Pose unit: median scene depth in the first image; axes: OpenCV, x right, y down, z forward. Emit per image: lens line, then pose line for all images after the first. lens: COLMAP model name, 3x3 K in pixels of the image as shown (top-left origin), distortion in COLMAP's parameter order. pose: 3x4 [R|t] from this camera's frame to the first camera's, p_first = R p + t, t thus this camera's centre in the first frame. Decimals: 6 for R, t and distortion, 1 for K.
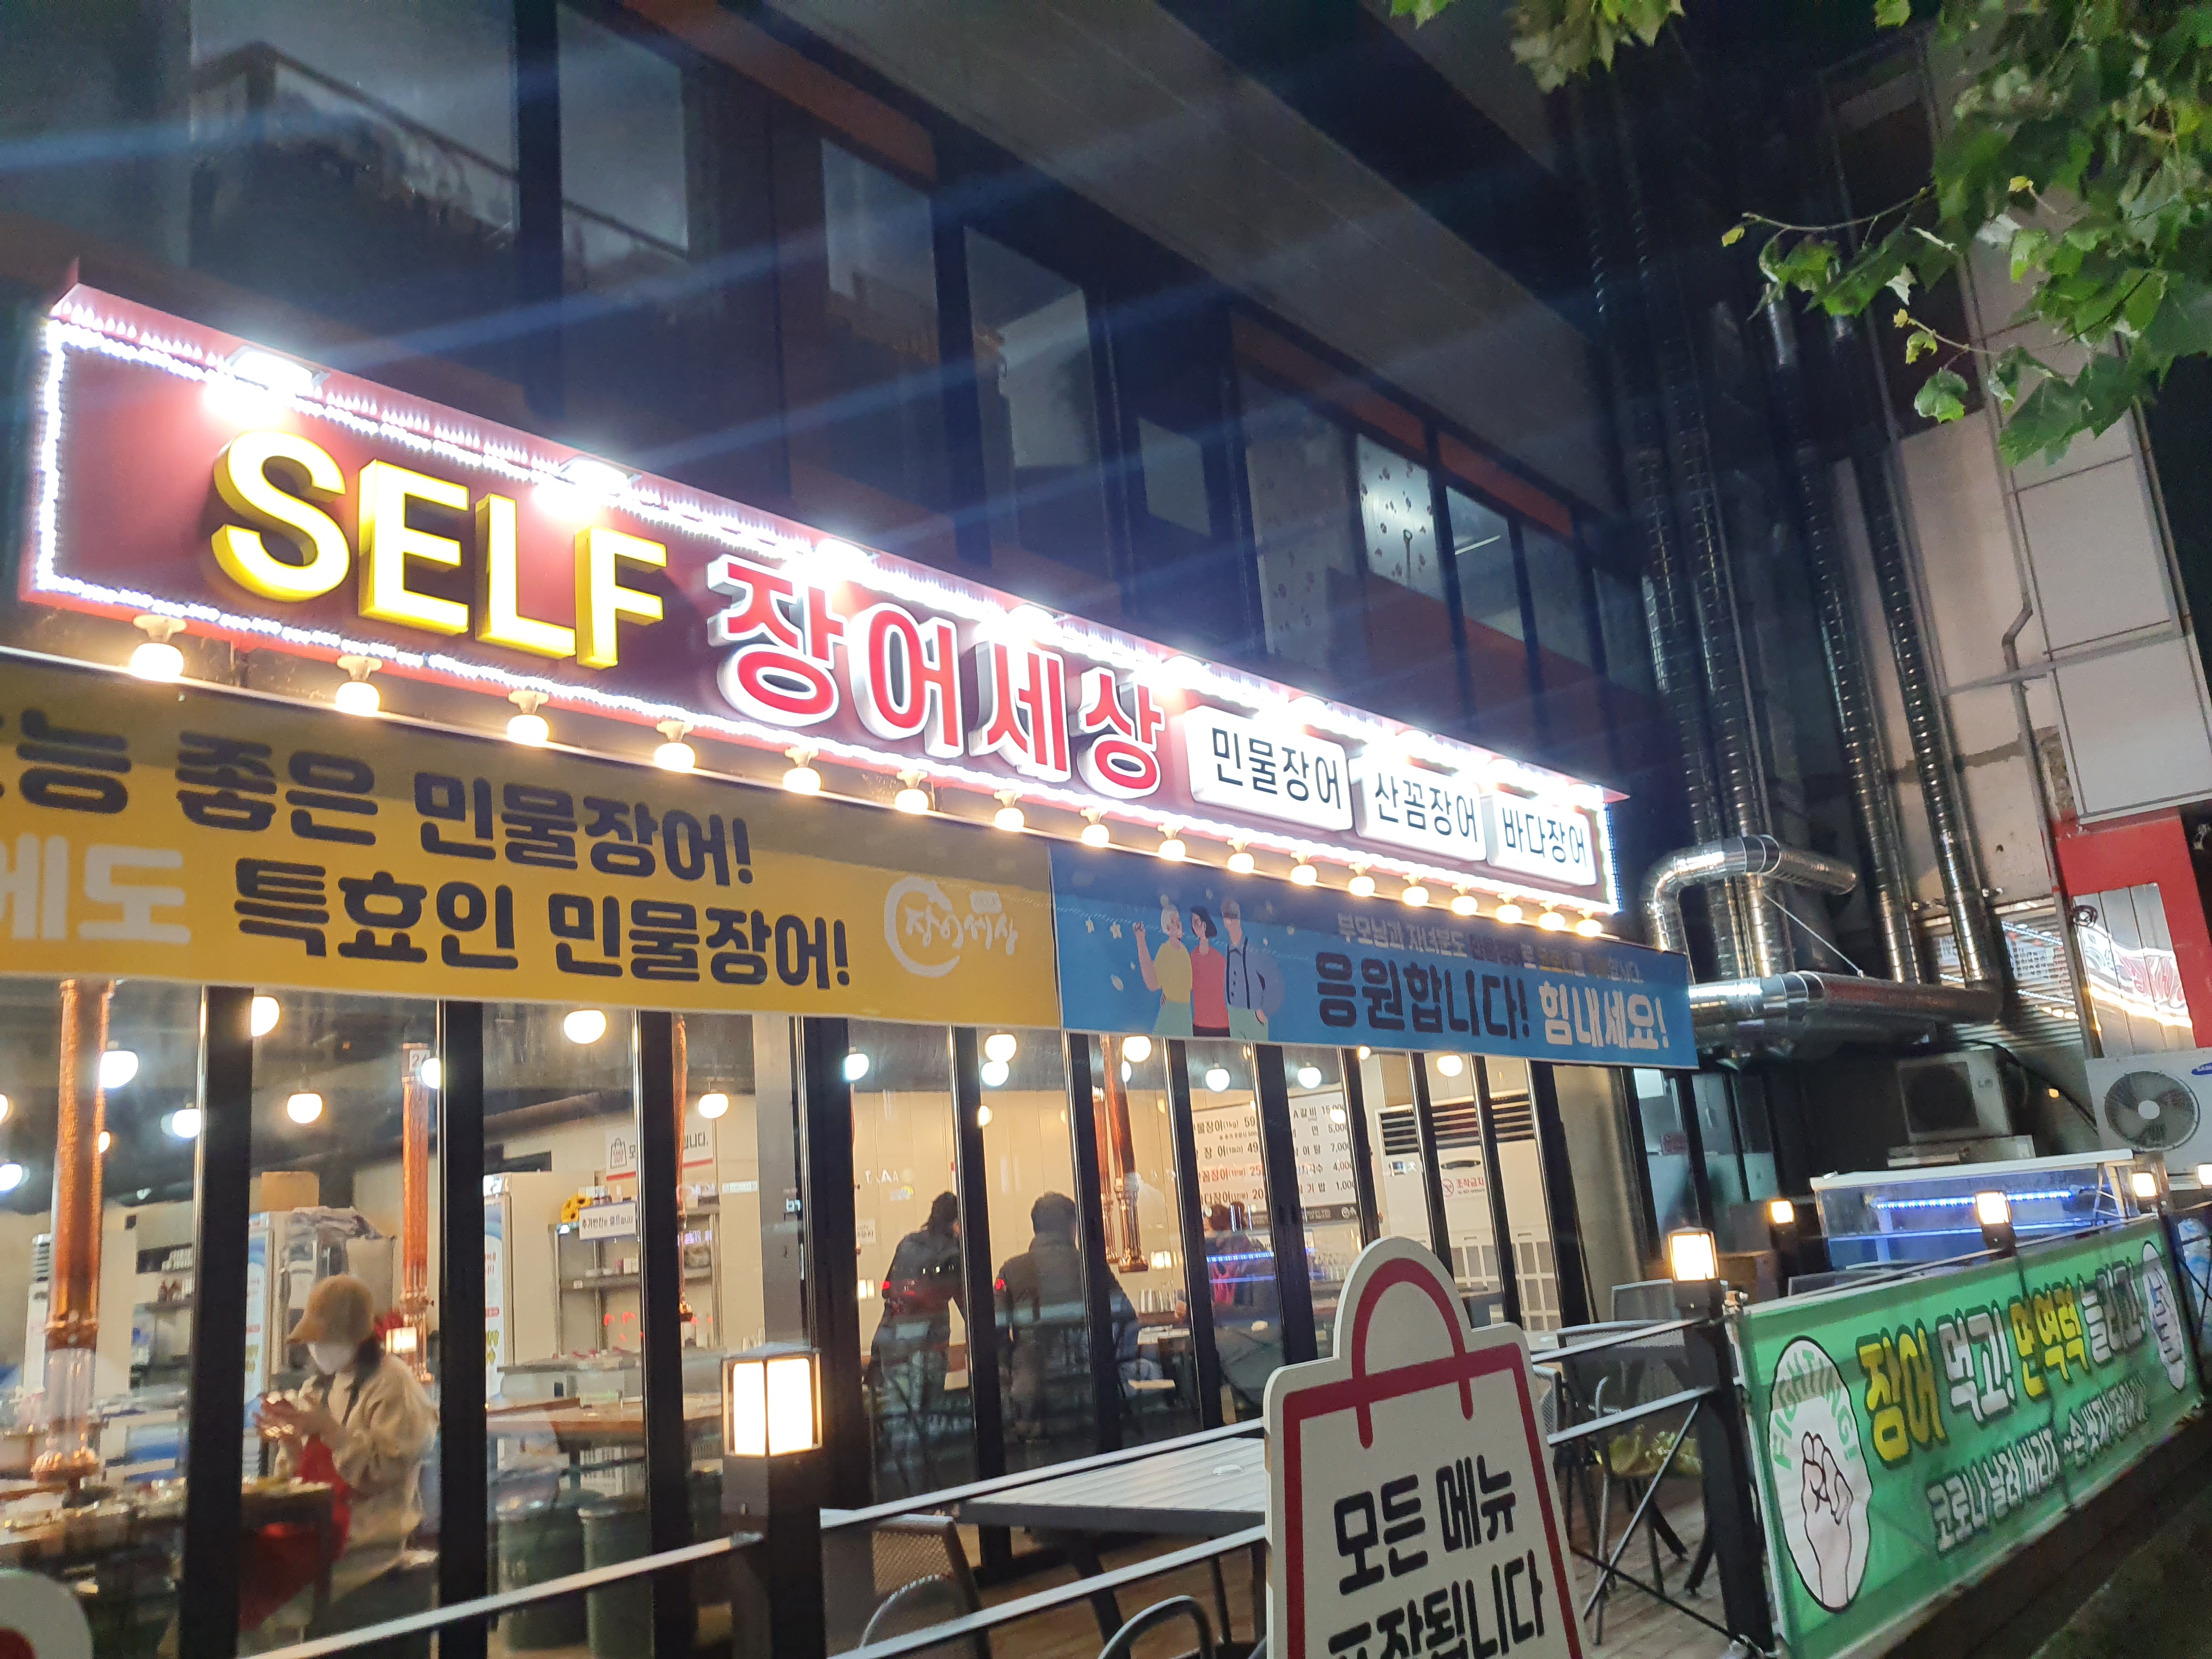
lens RADIAL K [[1750.9, 0, 1108.6], [0, 1750.9, 831.7], [0, 0, 1]] dist [-0.021962, 0.027112]
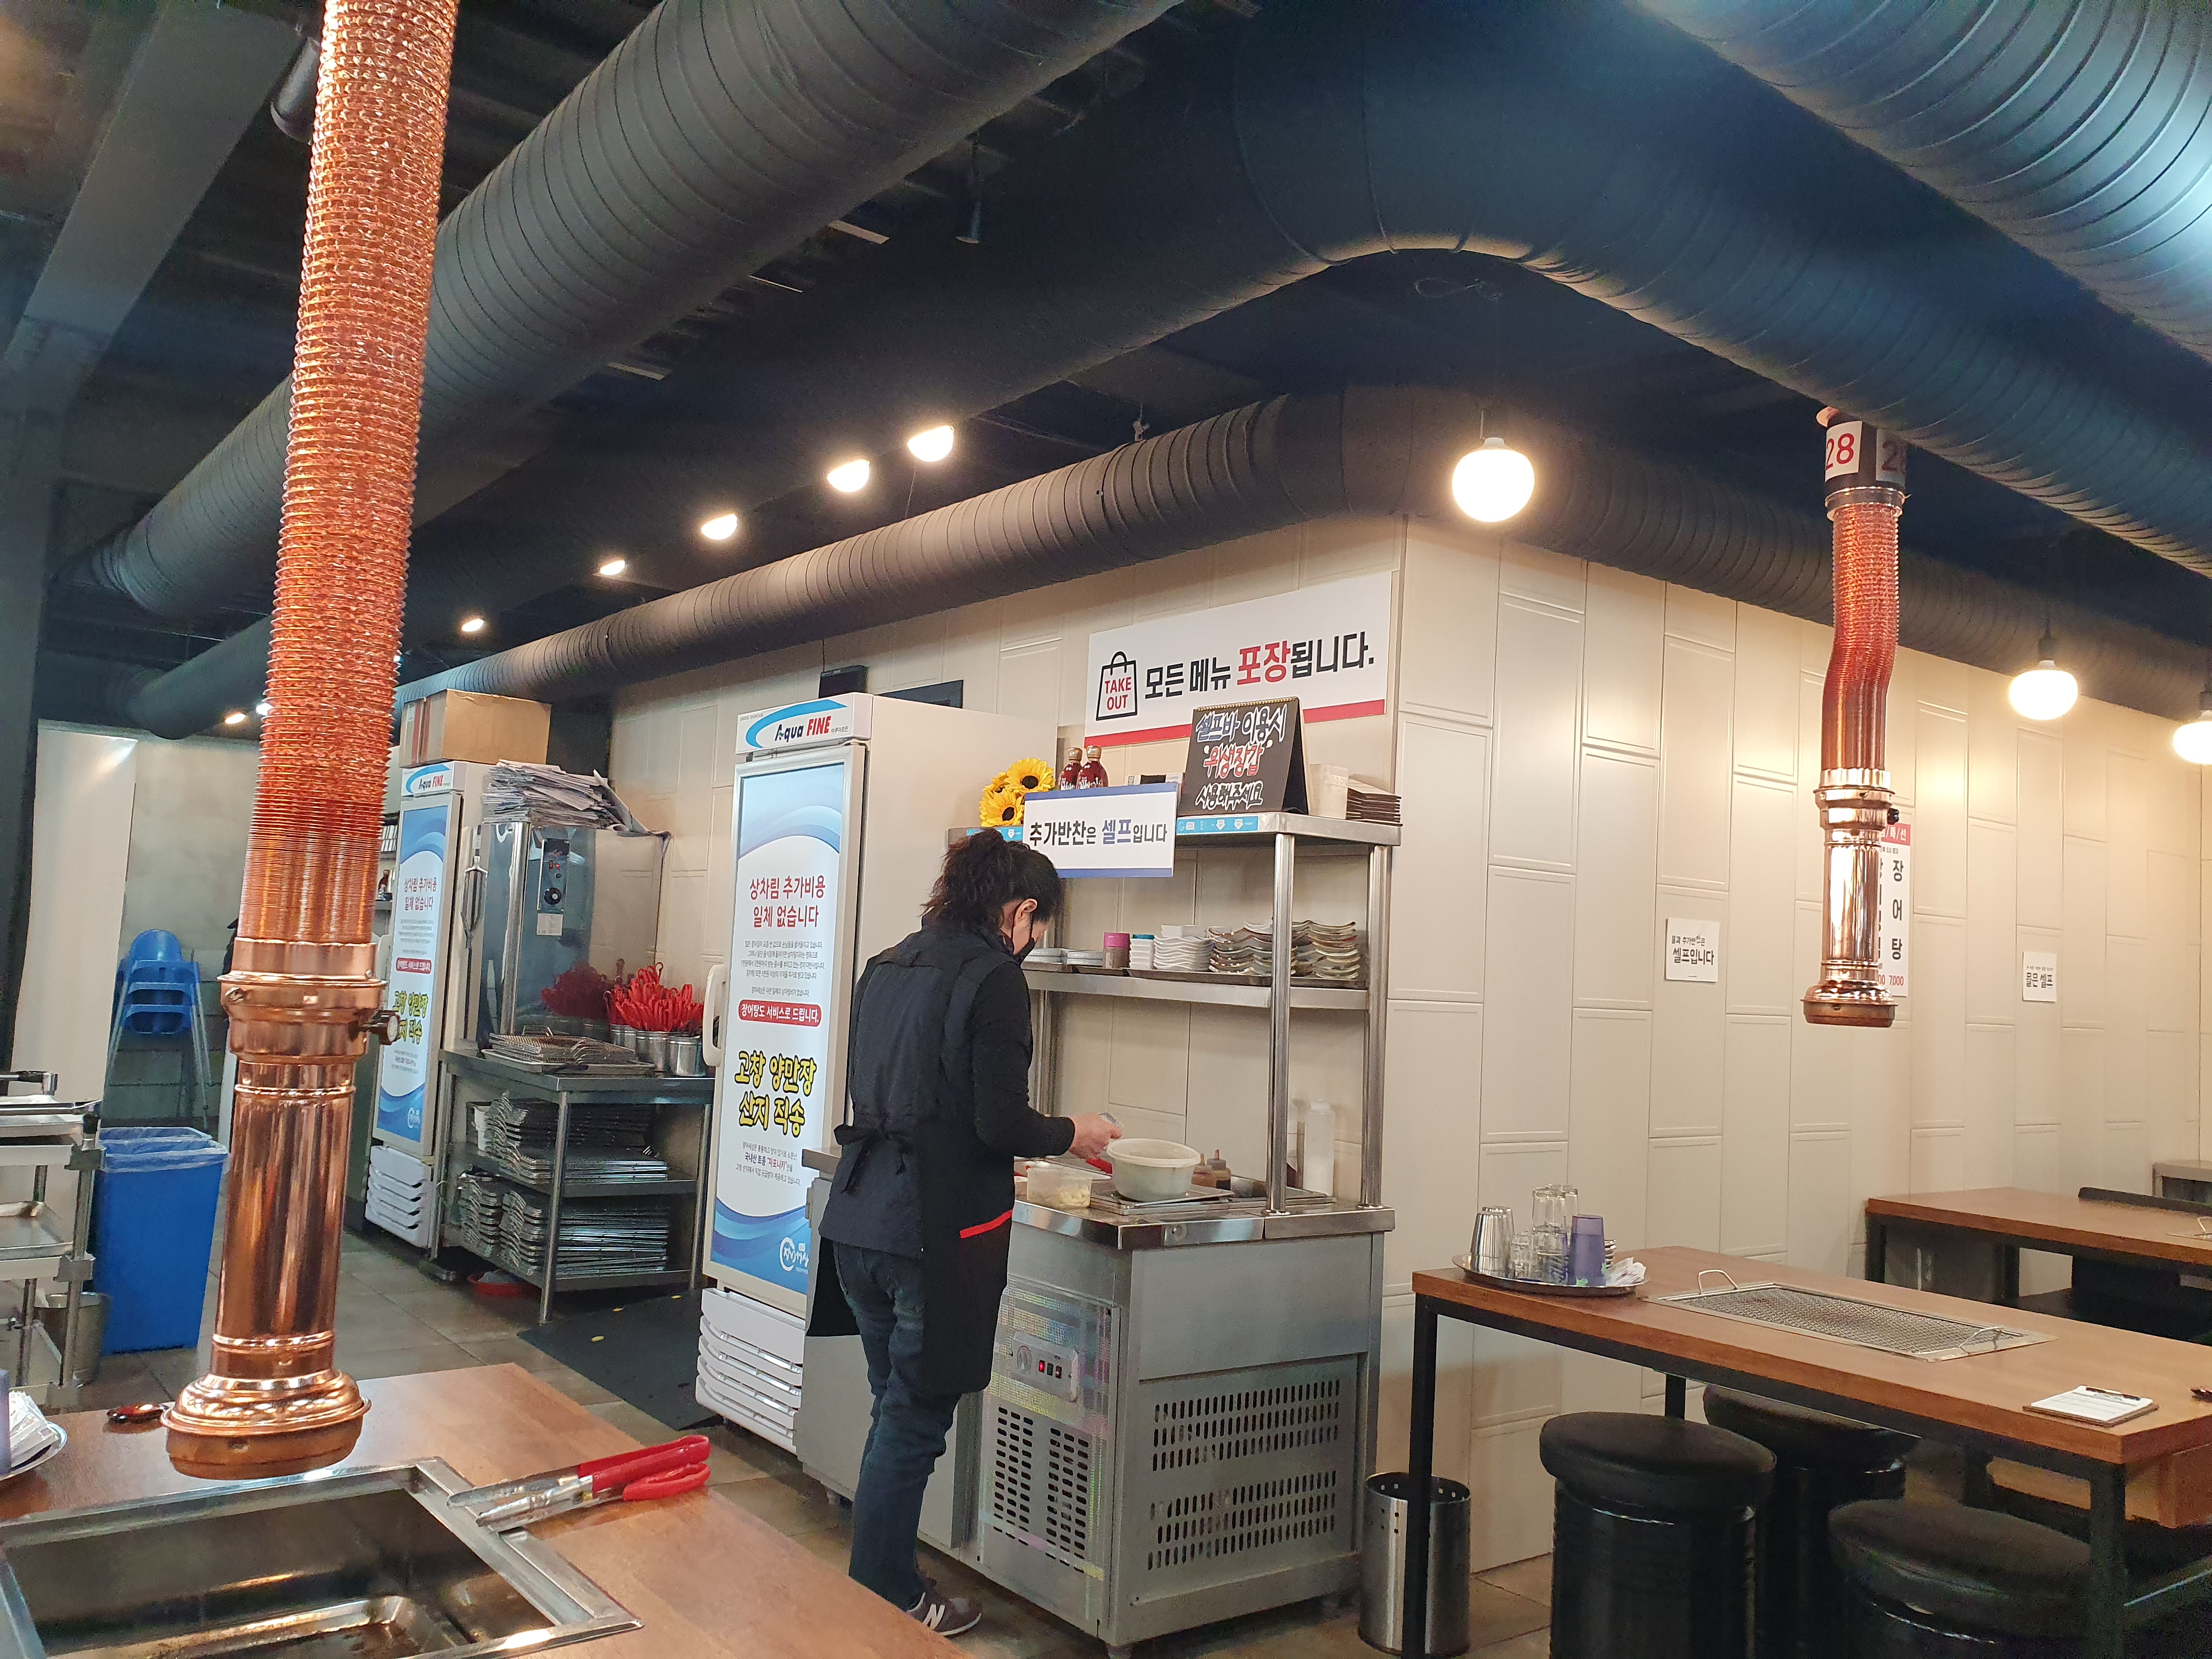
lens RADIAL K [[1750.9, 0, 1104.9], [0, 1750.9, 827.8], [0, 0, 1]] dist [-0.021962, 0.027112]
pose [[0.969485, 0.123590, -0.211719, -0.196725], [-0.089601, 0.982509, 0.163243, 0.153801], [0.228191, -0.139291, 0.963601, 0.607307]]
